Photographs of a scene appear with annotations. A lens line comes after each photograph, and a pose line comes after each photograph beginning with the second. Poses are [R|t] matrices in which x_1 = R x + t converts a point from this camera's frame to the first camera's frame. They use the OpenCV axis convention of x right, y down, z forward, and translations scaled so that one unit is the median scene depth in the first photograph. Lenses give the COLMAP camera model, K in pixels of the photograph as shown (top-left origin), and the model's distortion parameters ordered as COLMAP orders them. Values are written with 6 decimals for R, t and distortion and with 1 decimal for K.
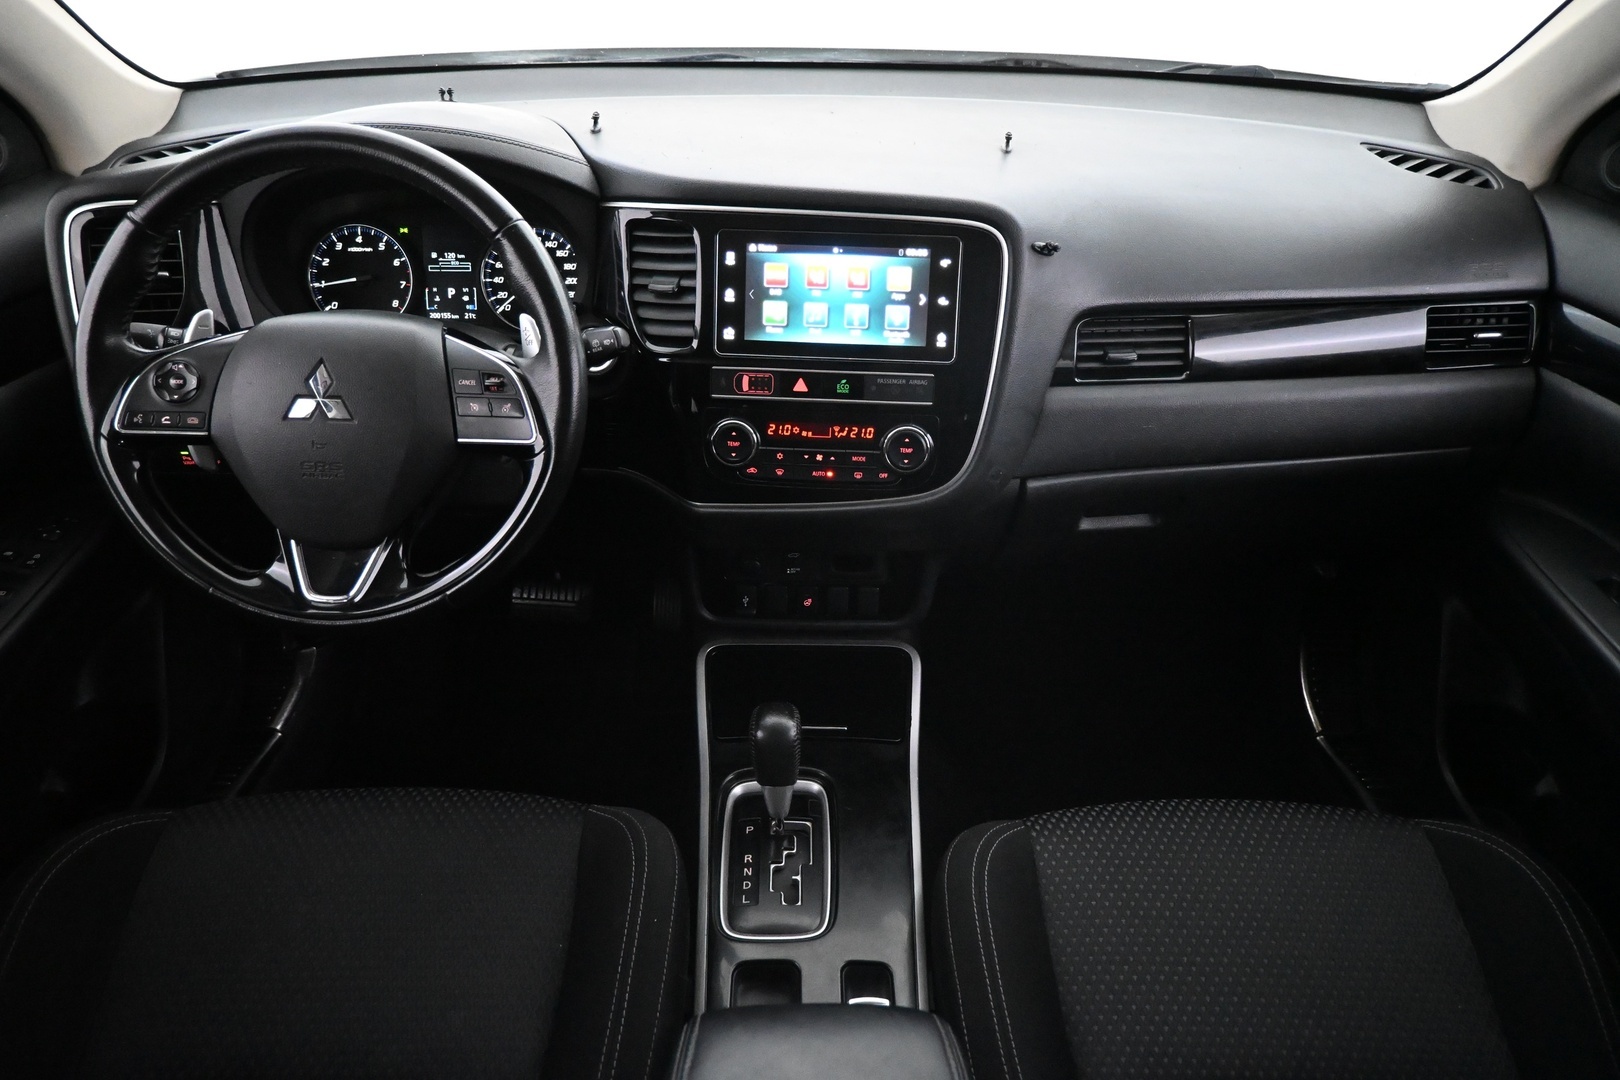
lens RADIAL K [[1109.3, 0, 816.8], [0, 1109.3, 539.3], [0, 0, 1]] dist [-0.006899, 0.006737]
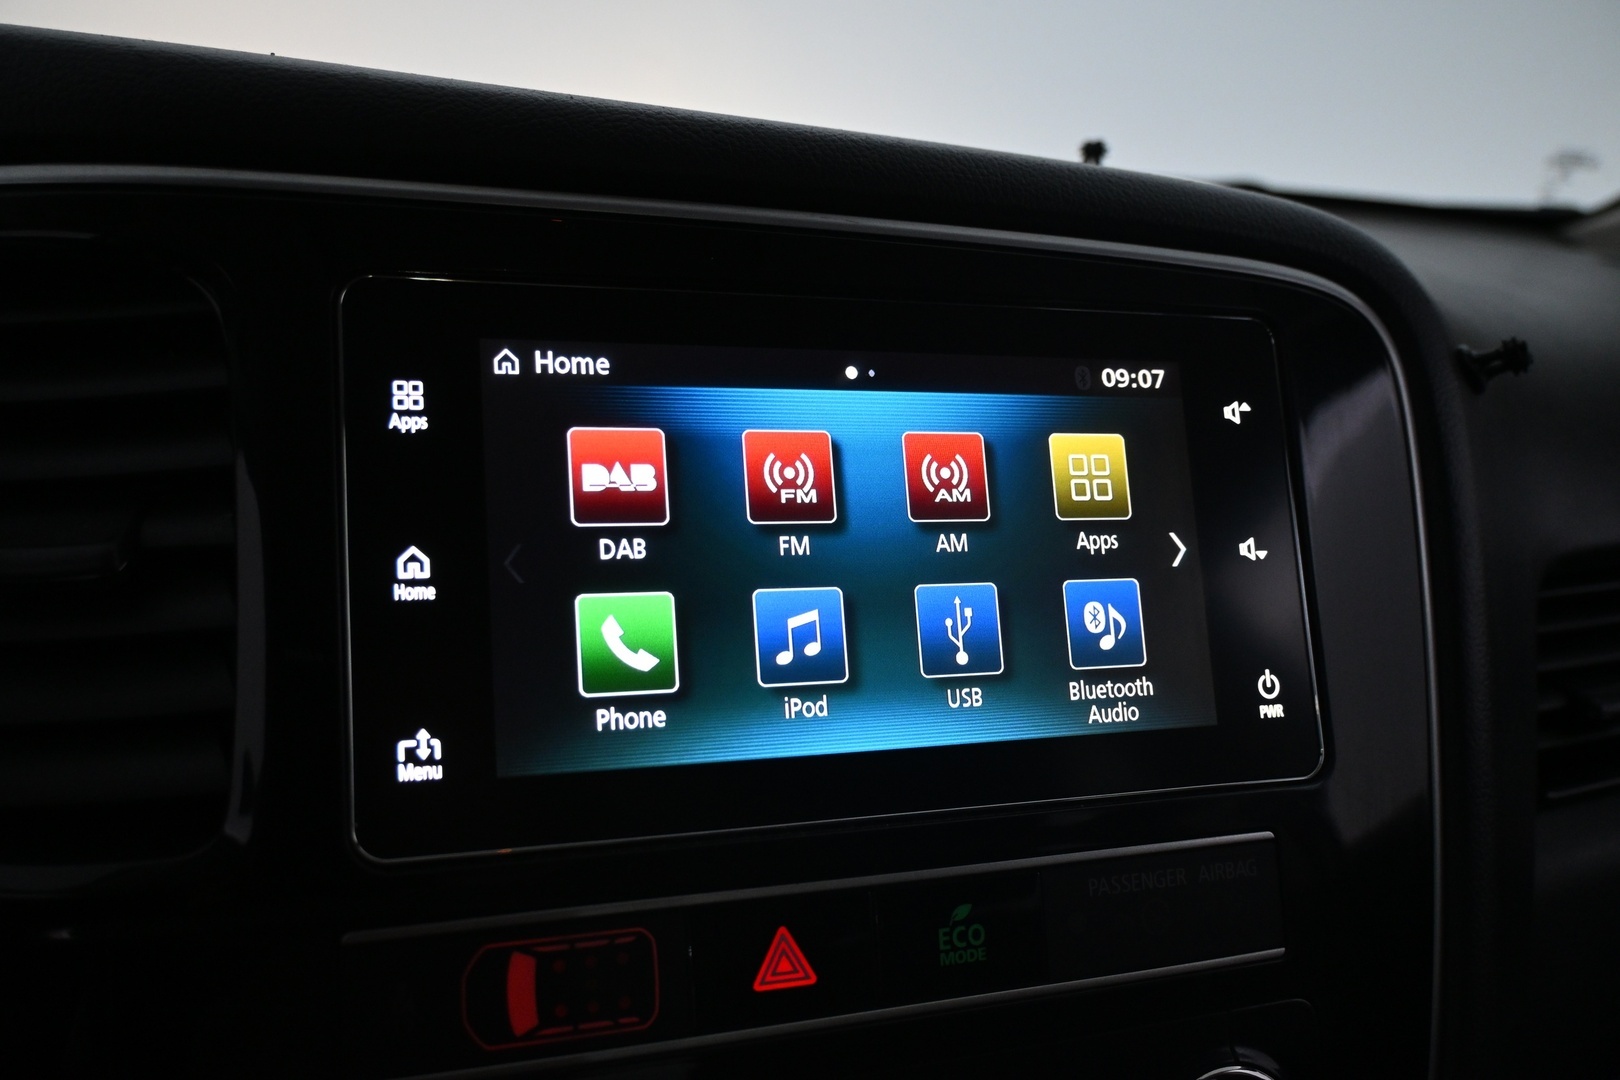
lens RADIAL K [[1445.2, 0, 814.1], [0, 1445.2, 531.1], [0, 0, 1]] dist [-0.000512, -0.007263]
pose [[0.911853, -0.040800, 0.408484, -0.118991], [0.176044, 0.937774, -0.299314, -0.131741], [-0.370853, 0.344842, 0.862295, 0.727756]]
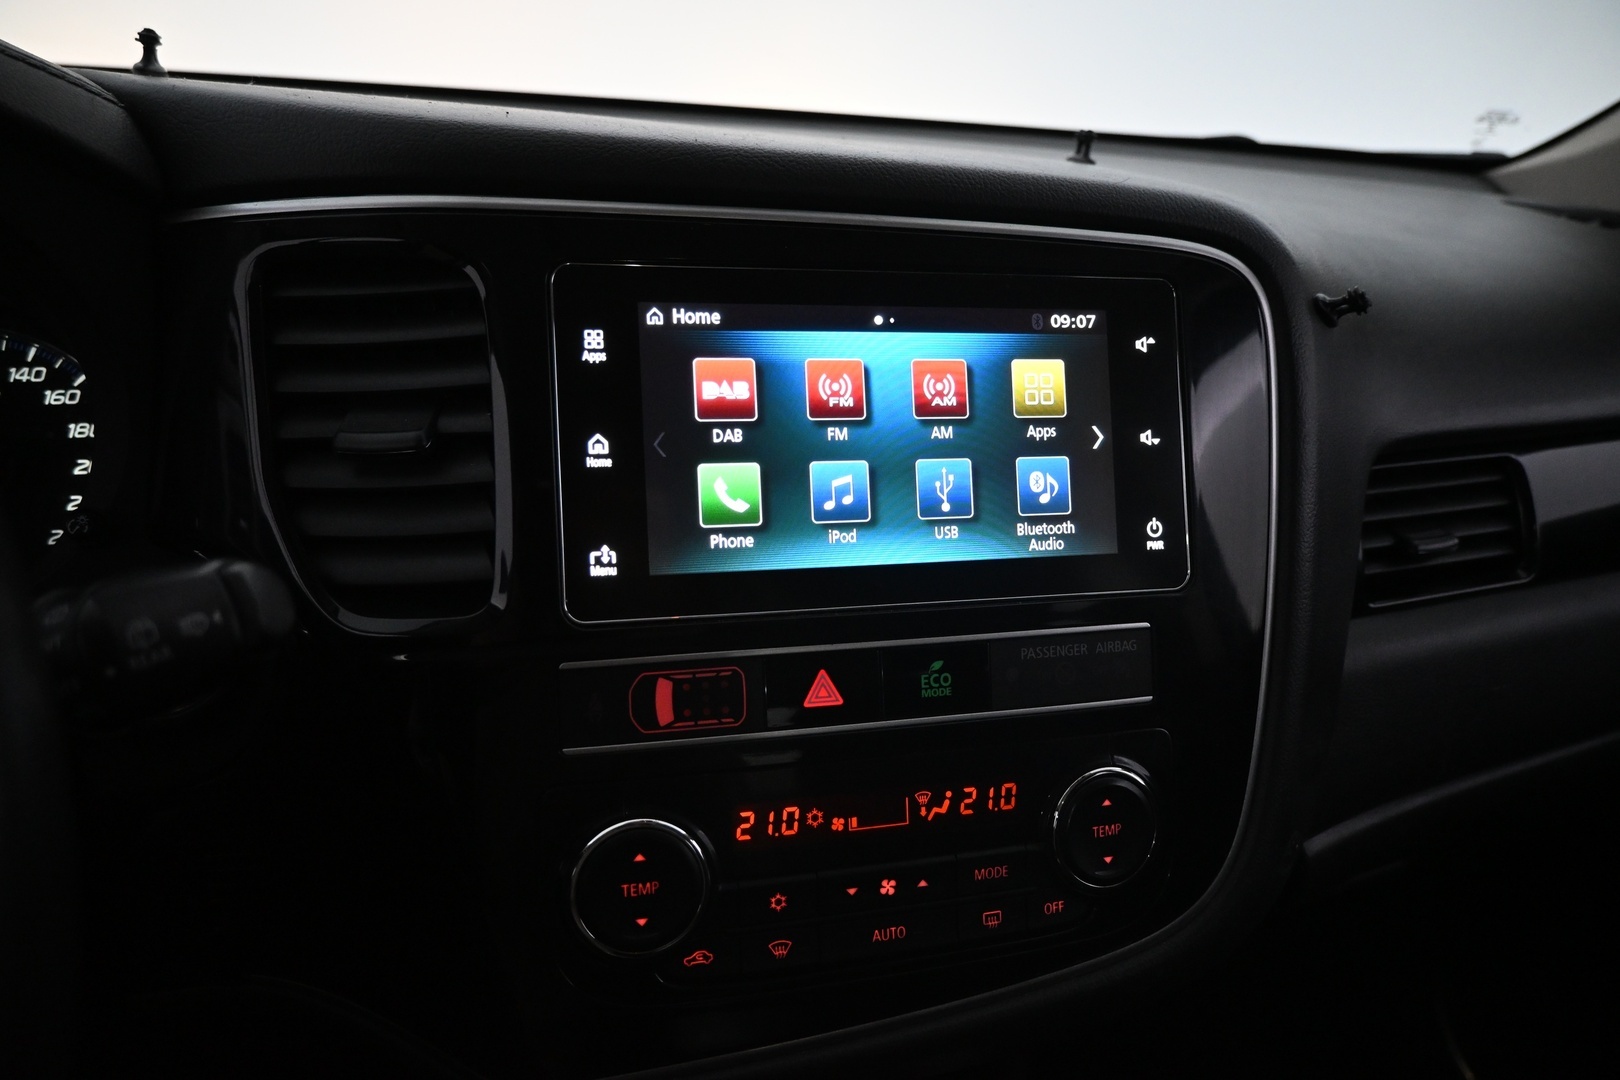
lens RADIAL K [[1109.3, 0, 816.7], [0, 1109.3, 535.0], [0, 0, 1]] dist [-0.006899, 0.006737]
pose [[0.947297, -0.071834, 0.312199, -0.121735], [0.135766, 0.972714, -0.188138, -0.120478], [-0.290165, 0.220608, 0.931201, 0.662207]]
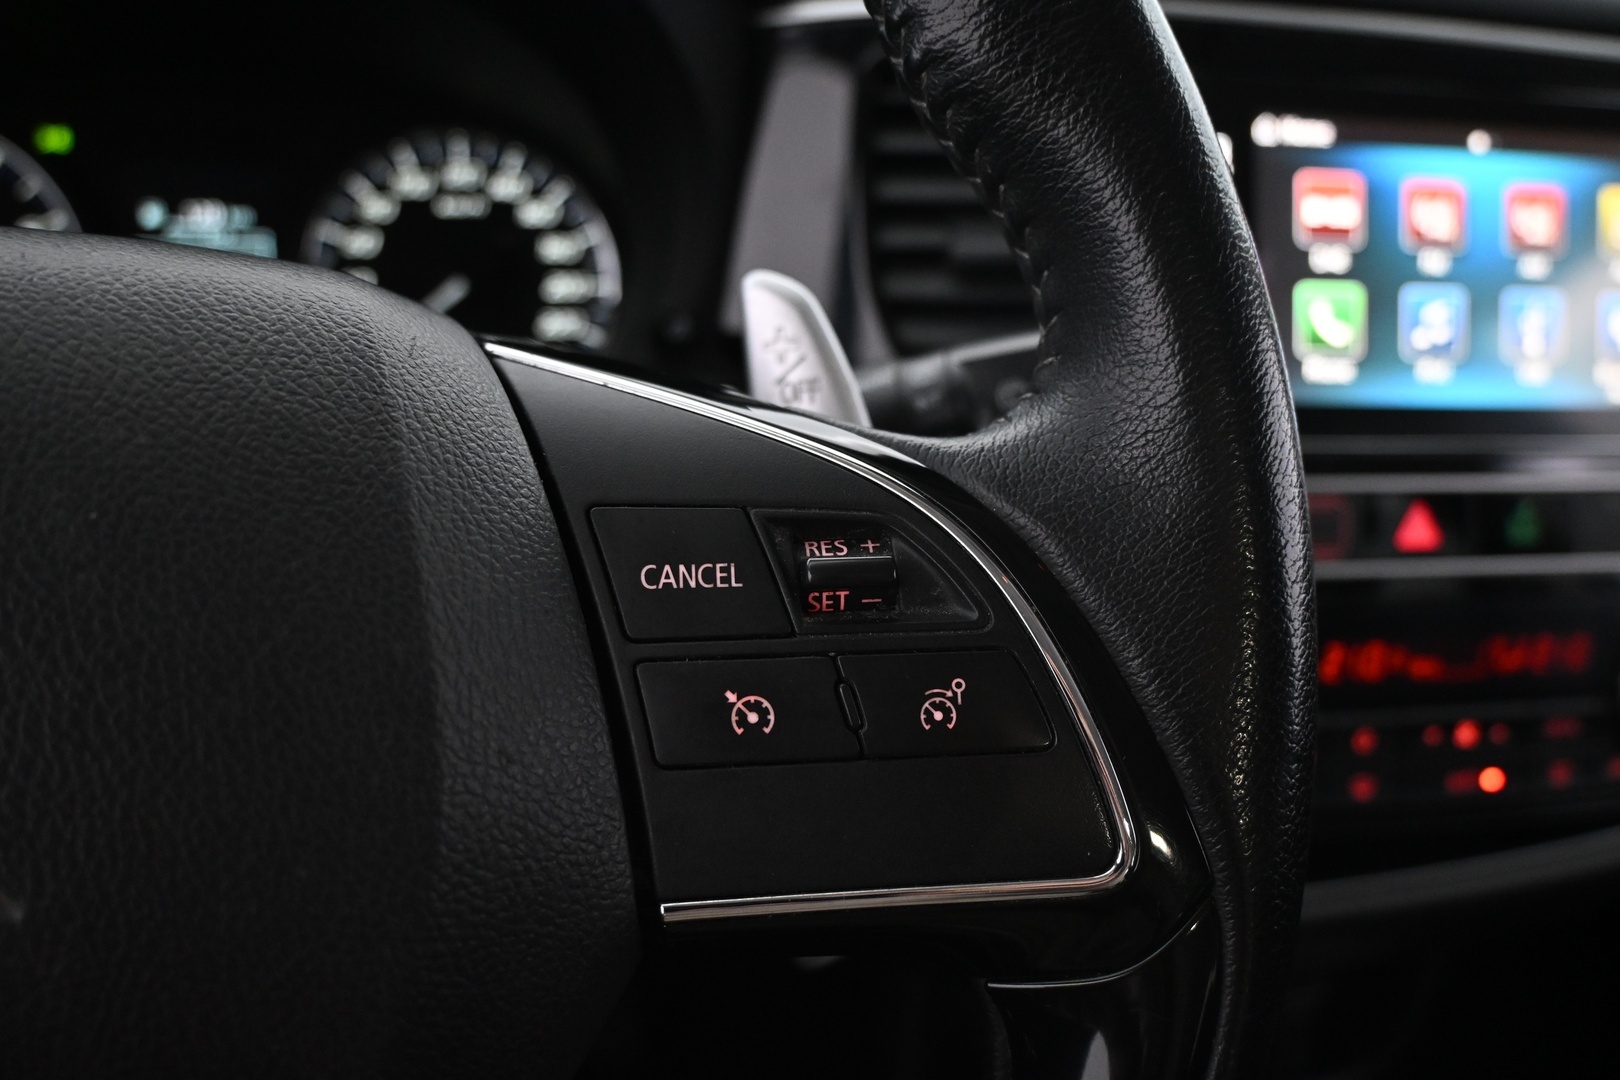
lens RADIAL K [[1325.8, 0, 823.6], [0, 1325.8, 539.1], [0, 0, 1]] dist [-0.012253, -0.008403]
pose [[0.962691, -0.054715, 0.265015, -0.295746], [0.093709, 0.986156, -0.136805, -0.096890], [-0.253860, 0.156535, 0.954490, 0.659568]]
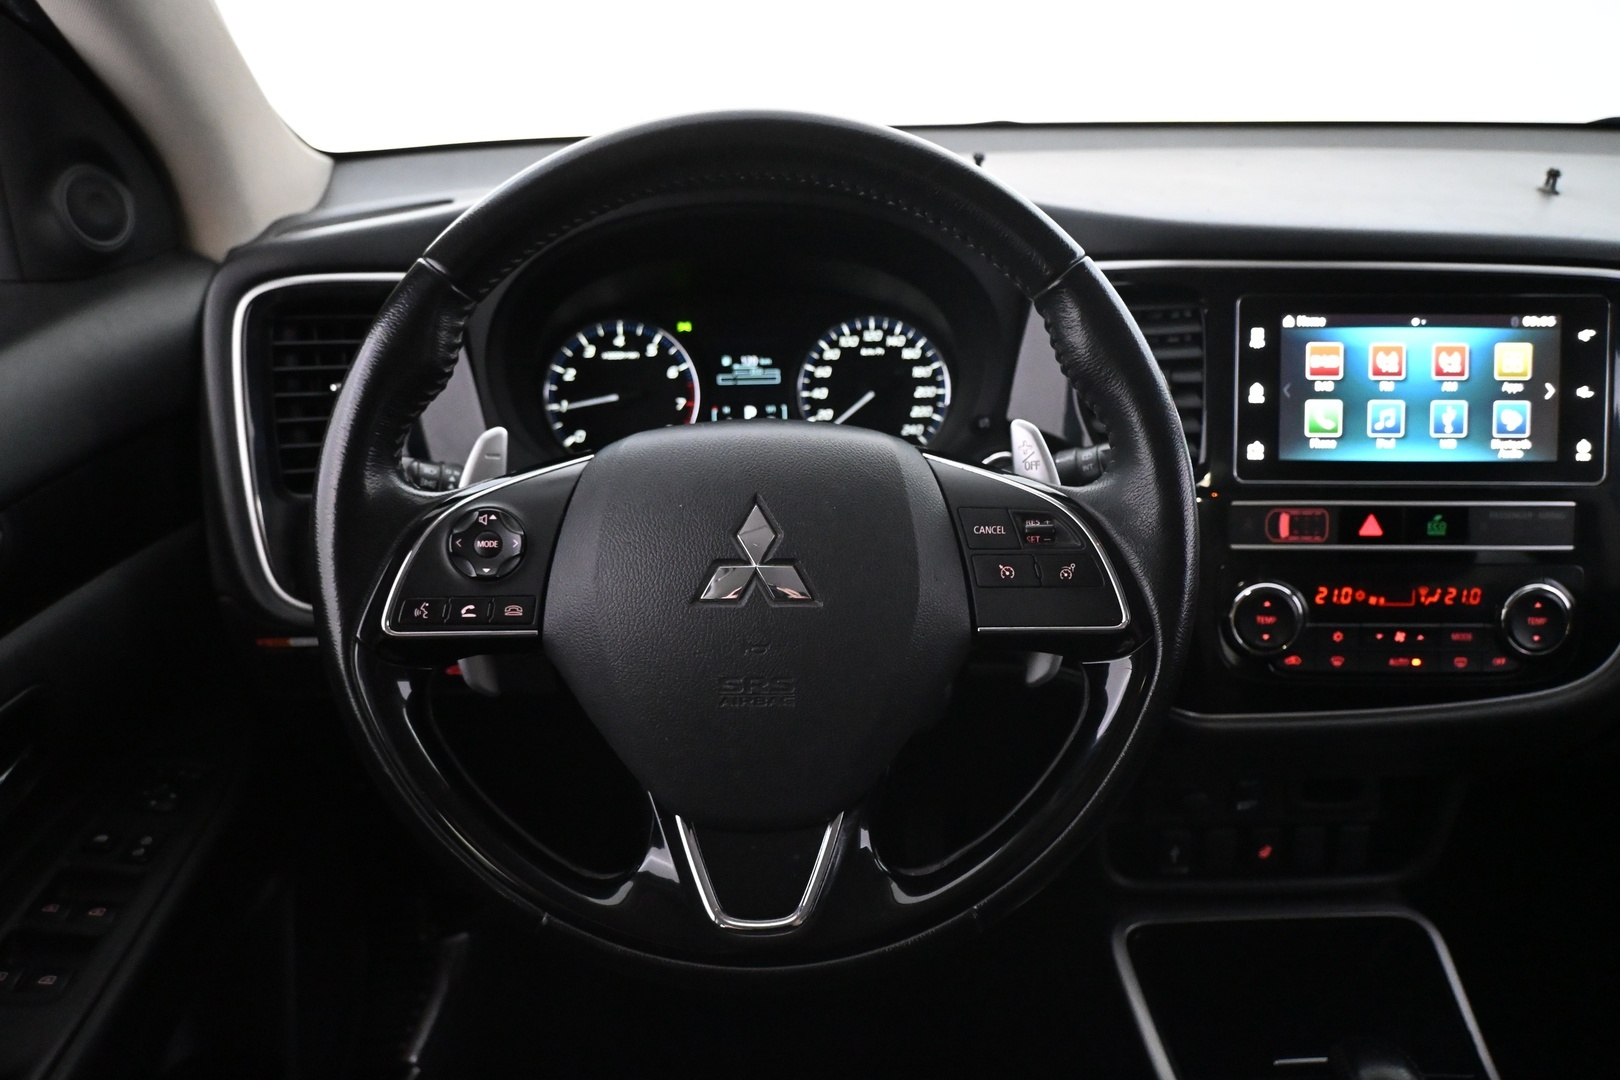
lens RADIAL K [[1183.6, 0, 815.2], [0, 1183.6, 537.2], [0, 0, 1]] dist [-0.010365, 0.010380]
pose [[0.999091, -0.031712, 0.028470, -0.356695], [0.035678, 0.987771, -0.151776, -0.039402], [-0.023309, 0.152654, 0.988005, 0.327802]]
